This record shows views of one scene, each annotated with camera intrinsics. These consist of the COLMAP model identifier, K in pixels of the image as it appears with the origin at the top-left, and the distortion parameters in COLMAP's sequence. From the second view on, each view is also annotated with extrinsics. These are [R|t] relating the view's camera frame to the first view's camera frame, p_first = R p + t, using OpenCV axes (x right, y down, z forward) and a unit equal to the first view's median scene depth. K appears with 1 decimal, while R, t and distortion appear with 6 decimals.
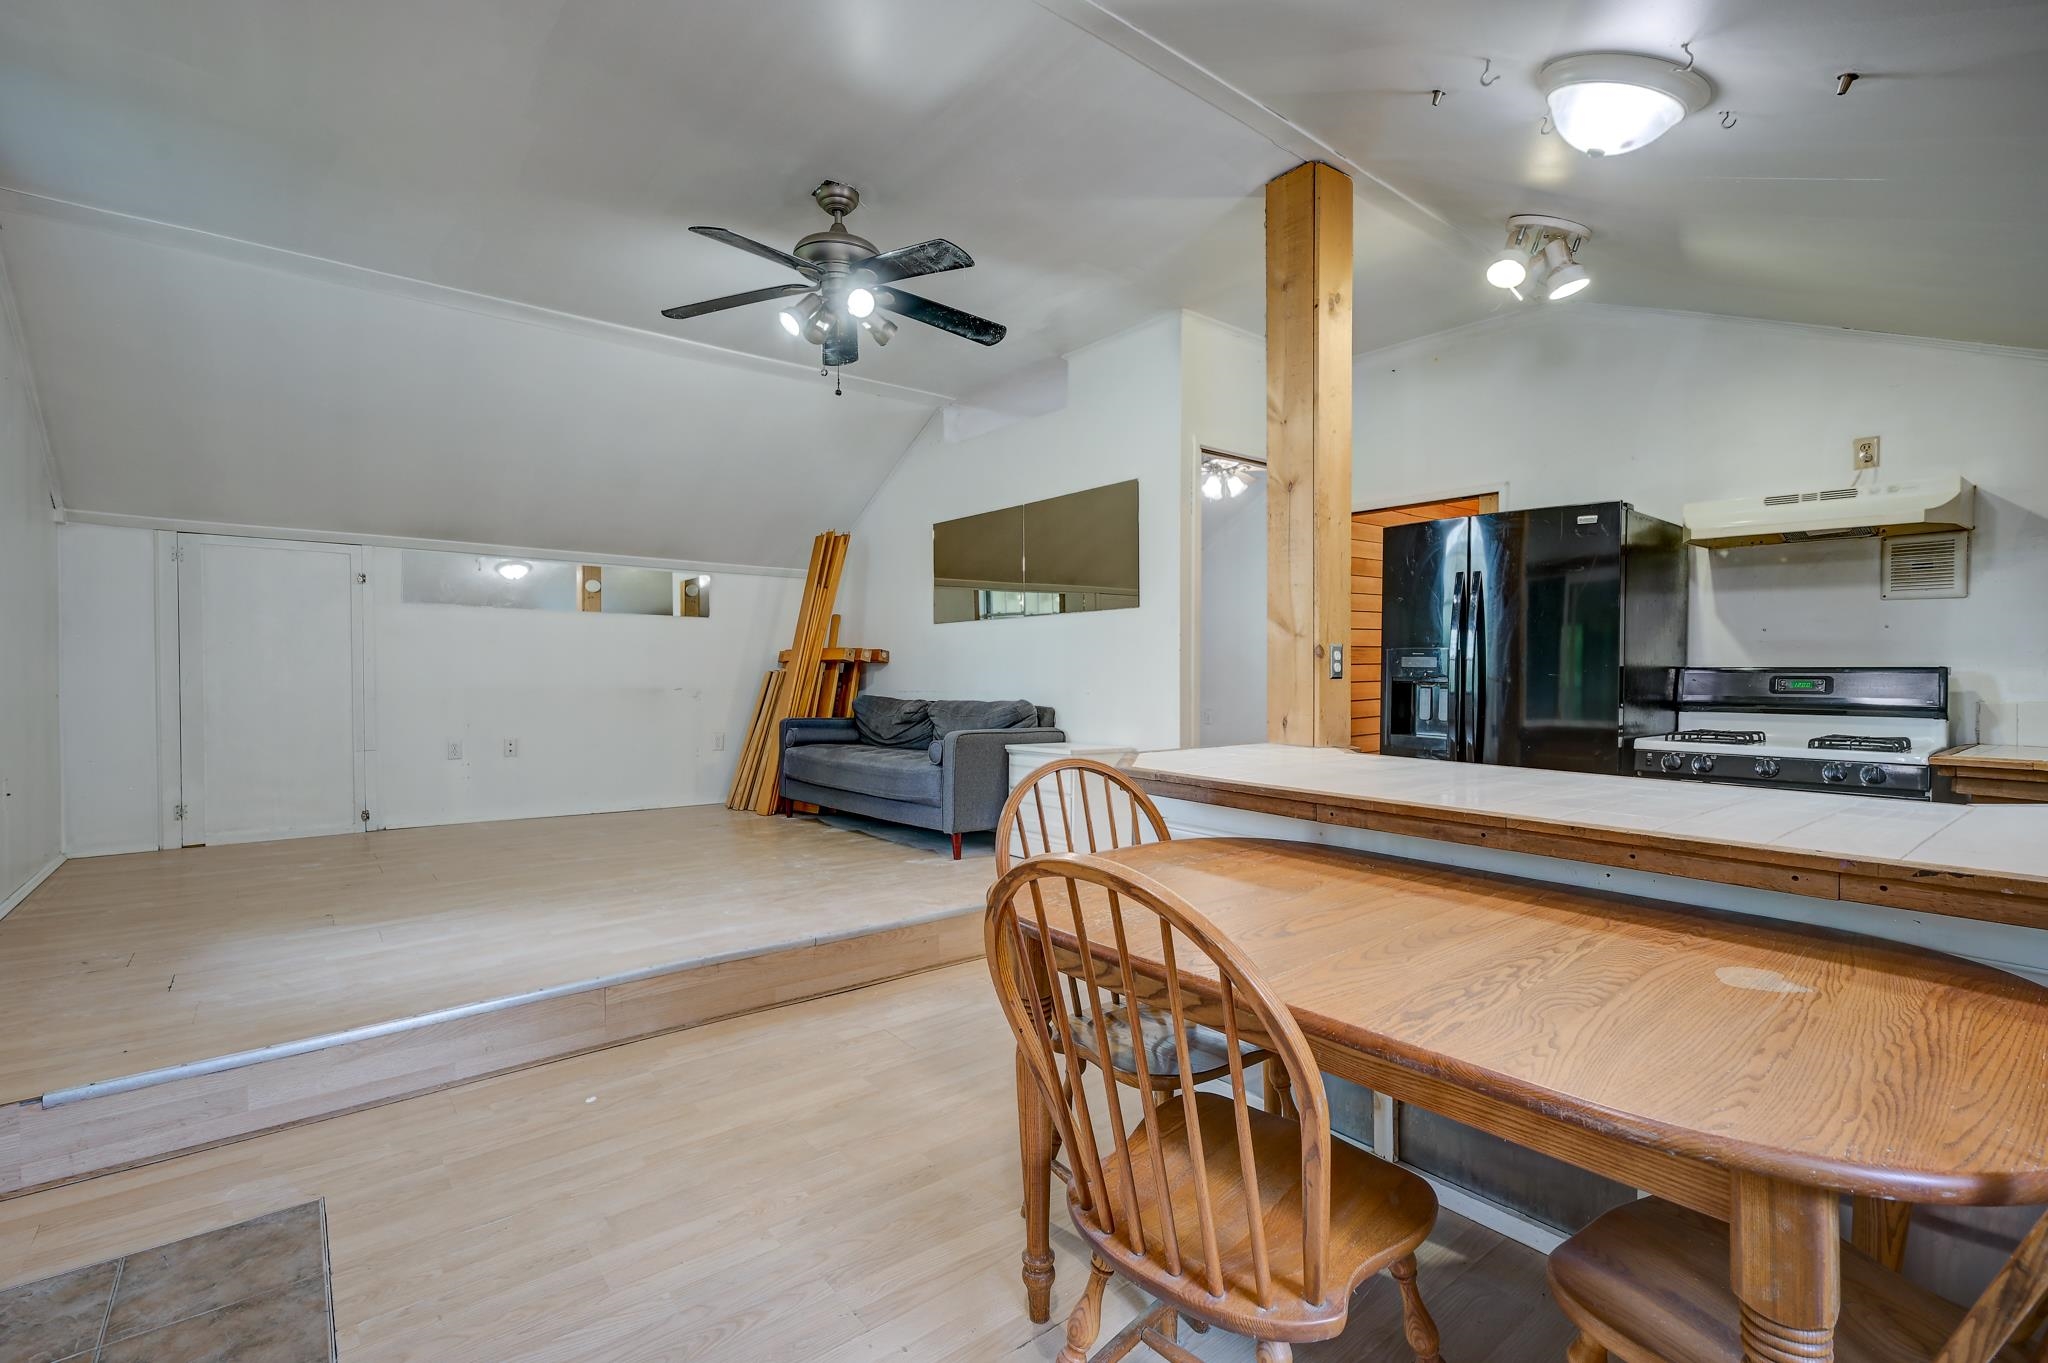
lens RADIAL K [[939.8, 0, 1014.4], [0, 939.8, 671.0], [0, 0, 1]] dist [0.000074, 0.000538]
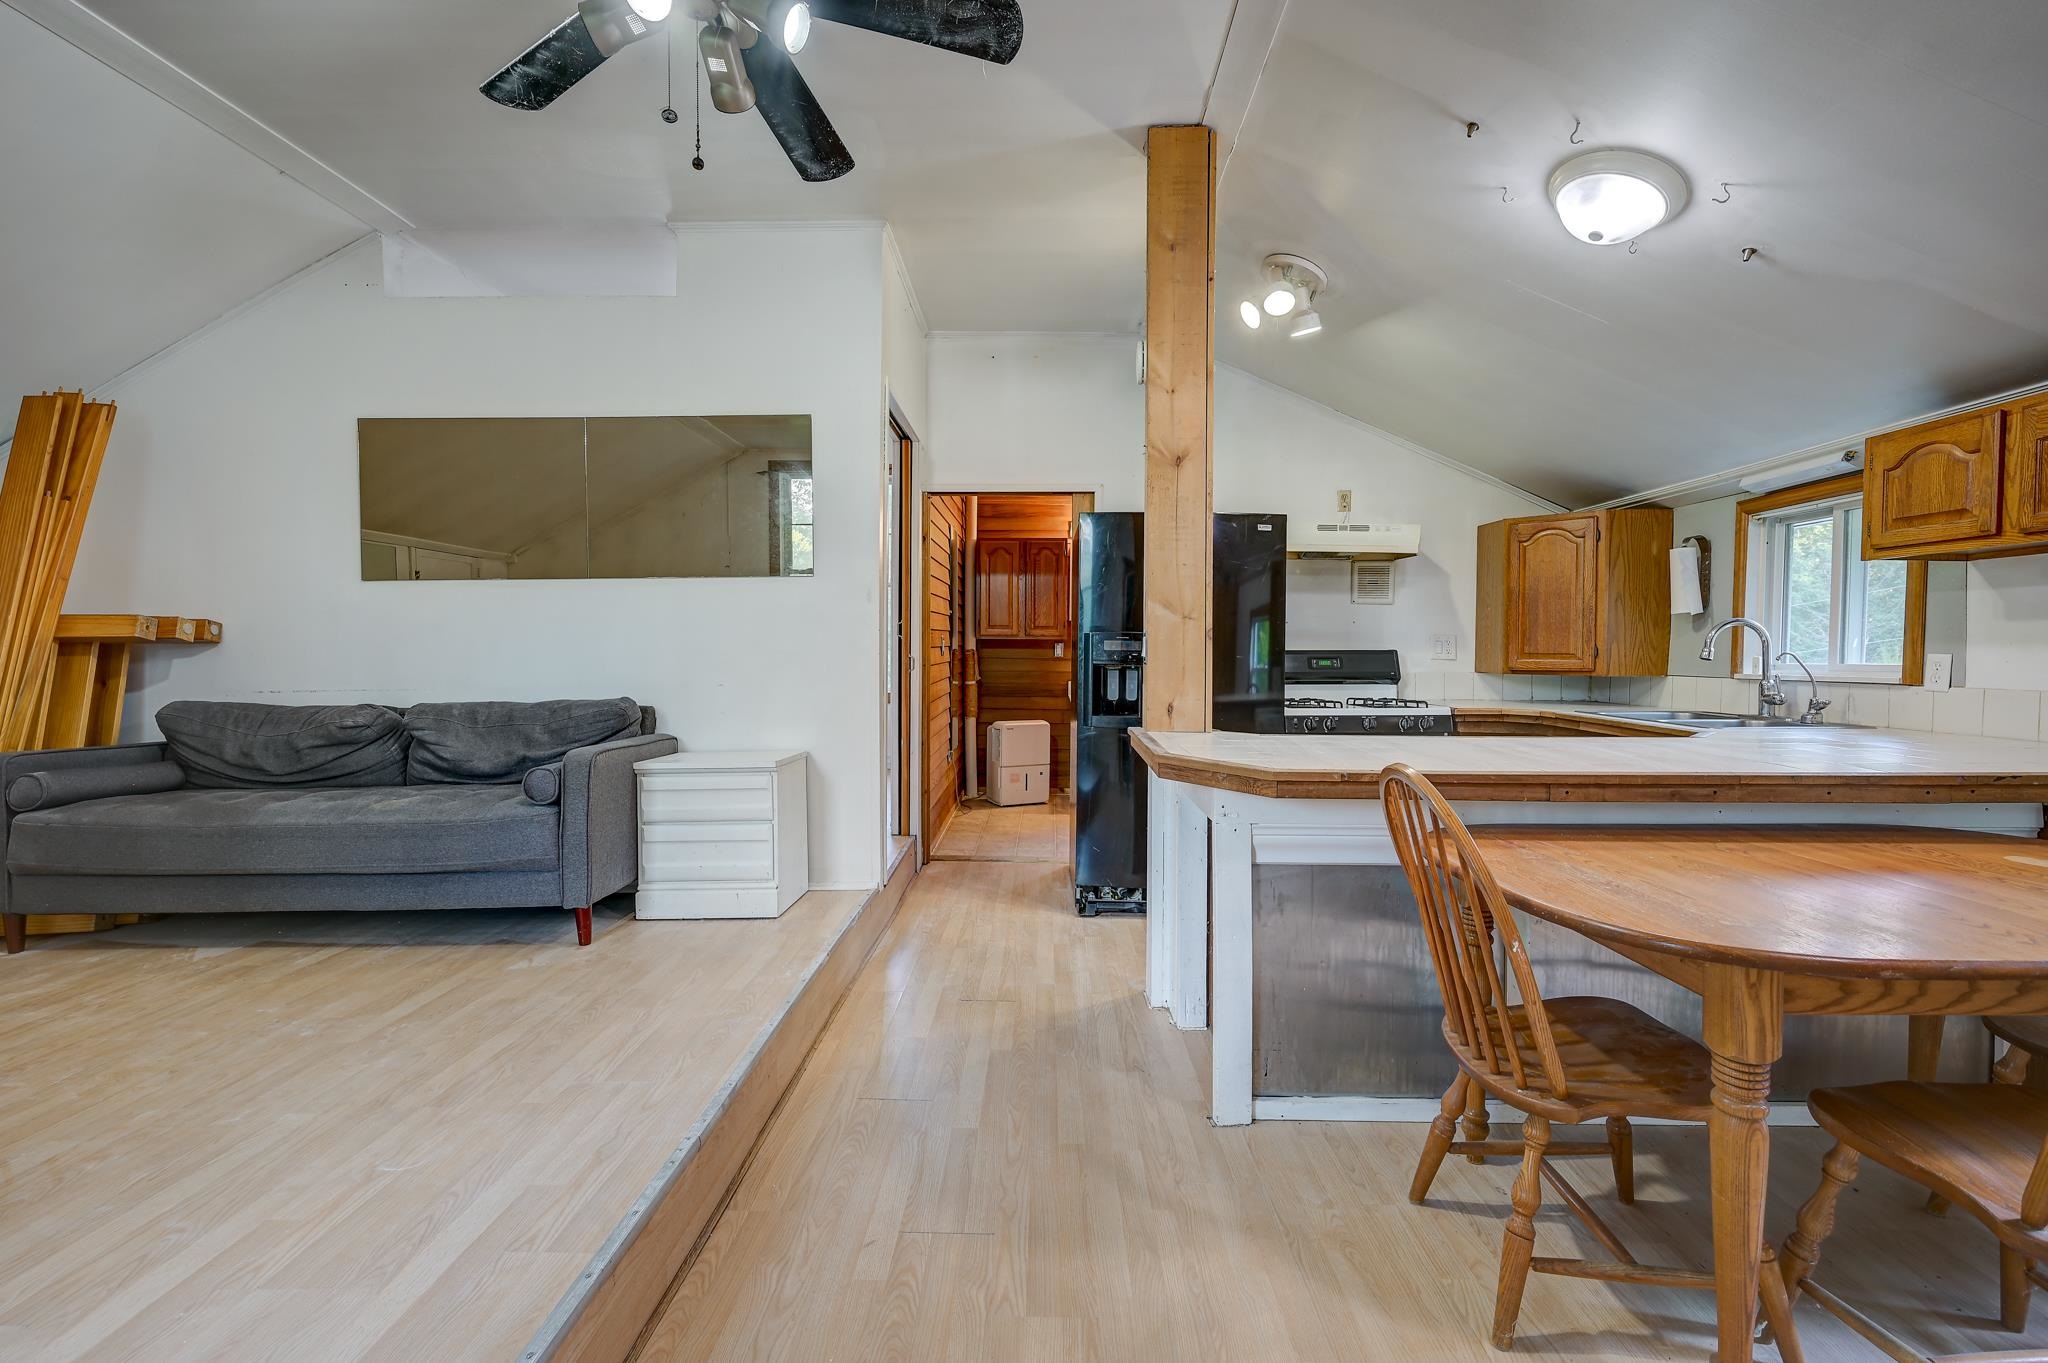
lens RADIAL K [[910.8, 0, 1034.6], [0, 910.8, 674.9], [0, 0, 1]] dist [0.001084, -0.000624]
pose [[0.630801, -0.021819, 0.775638, -0.429496], [0.003699, 0.999678, 0.025113, -0.002620], [-0.775936, -0.012973, 0.630678, 0.435888]]
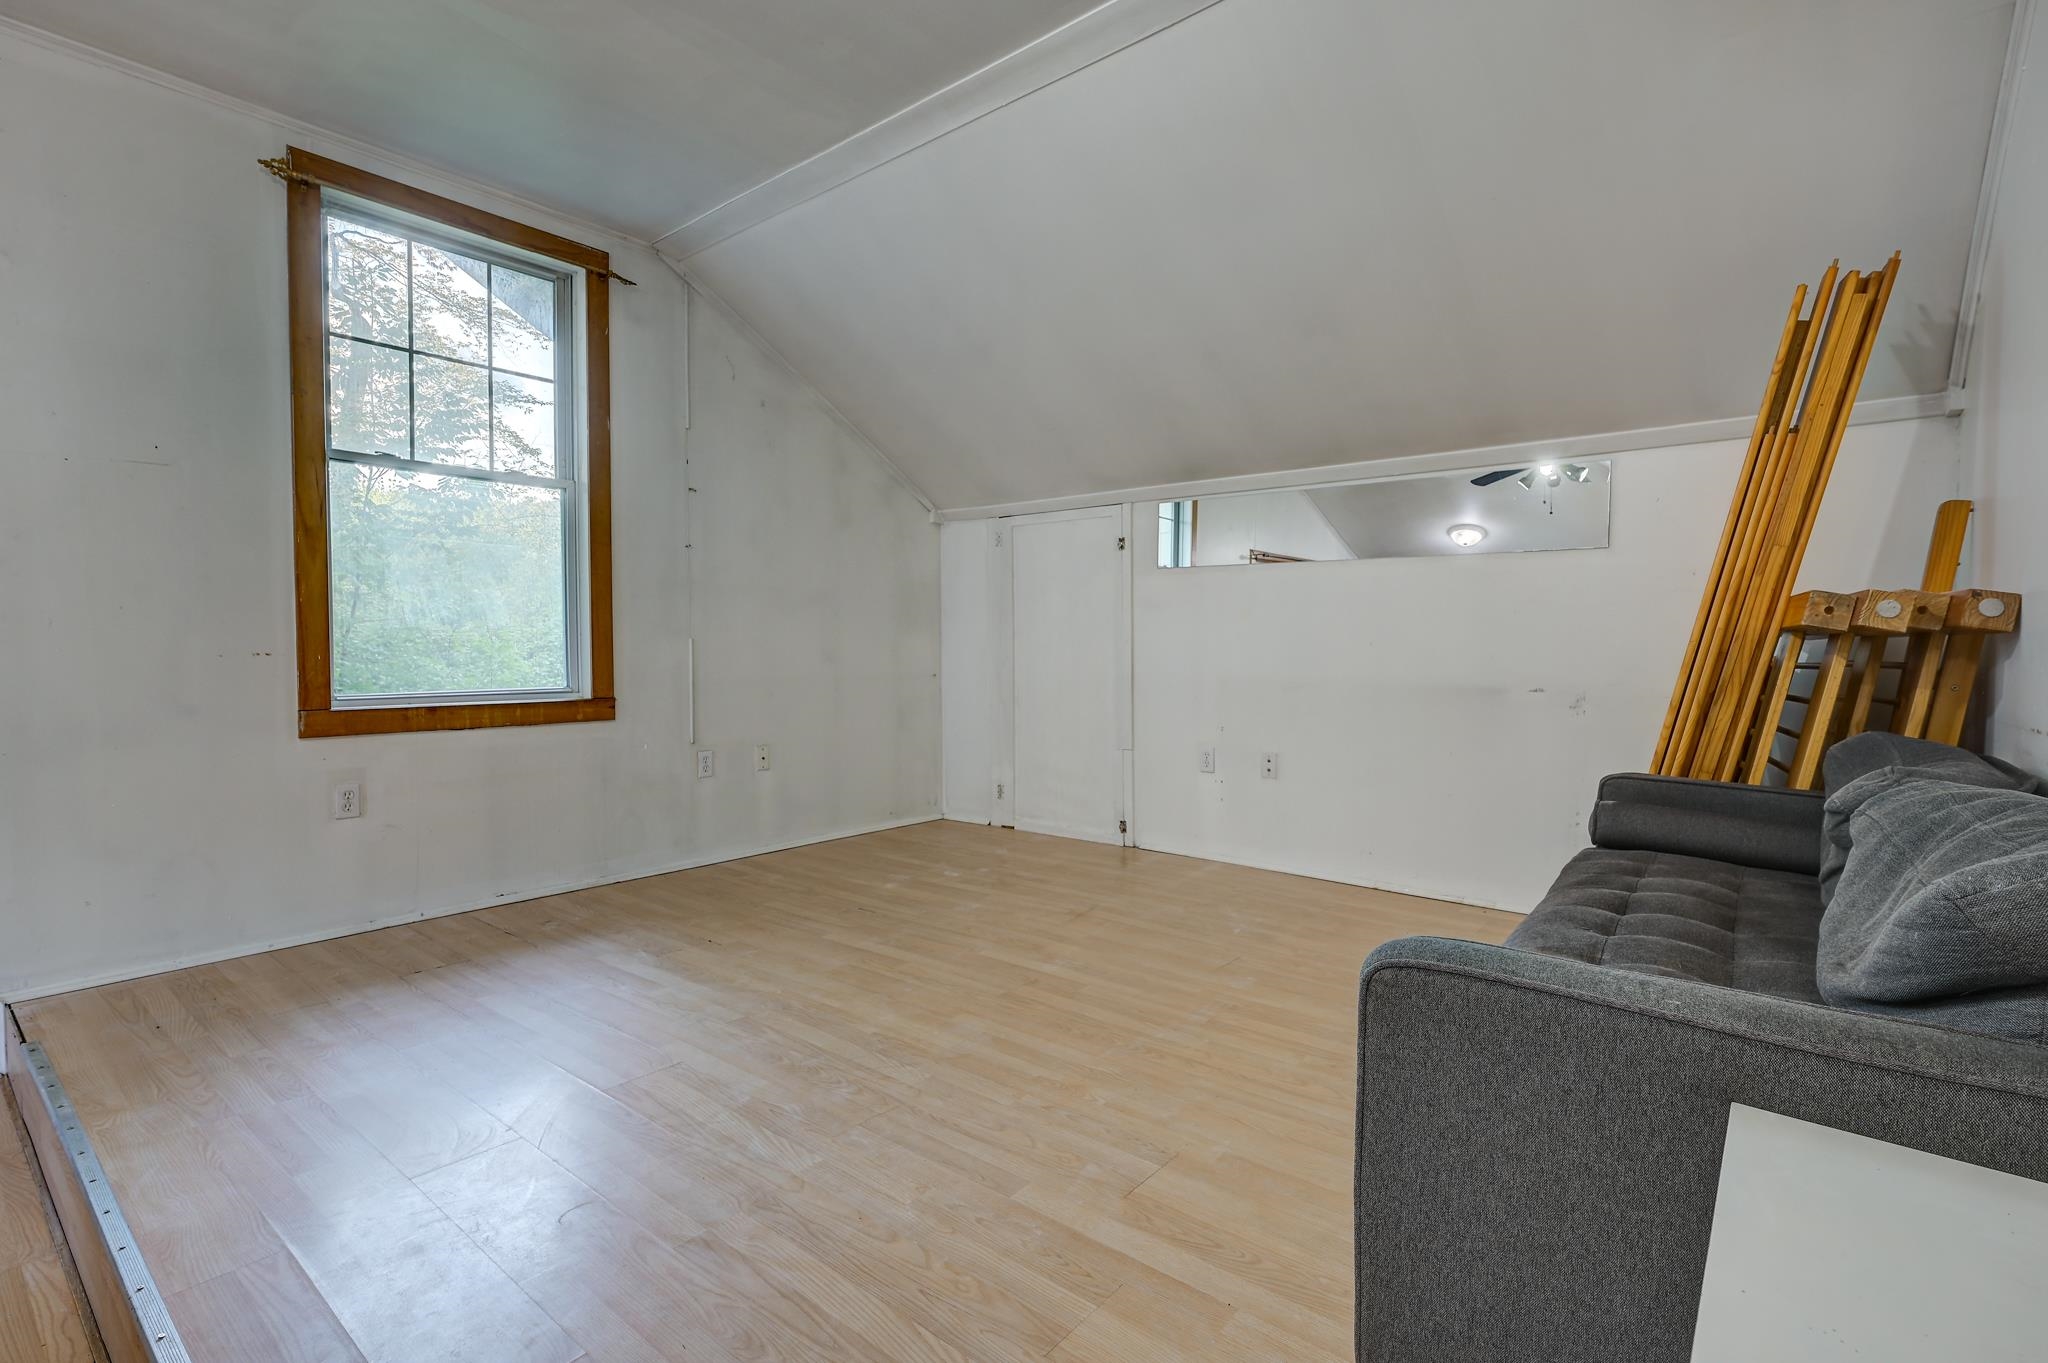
lens RADIAL K [[939.8, 0, 1026.4], [0, 939.8, 675.5], [0, 0, 1]] dist [0.000074, 0.000538]
pose [[0.220302, 0.024840, -0.975115, 0.157303], [-0.000918, 0.999681, 0.025258, -0.003861], [0.975431, -0.004669, 0.220255, 1.051190]]
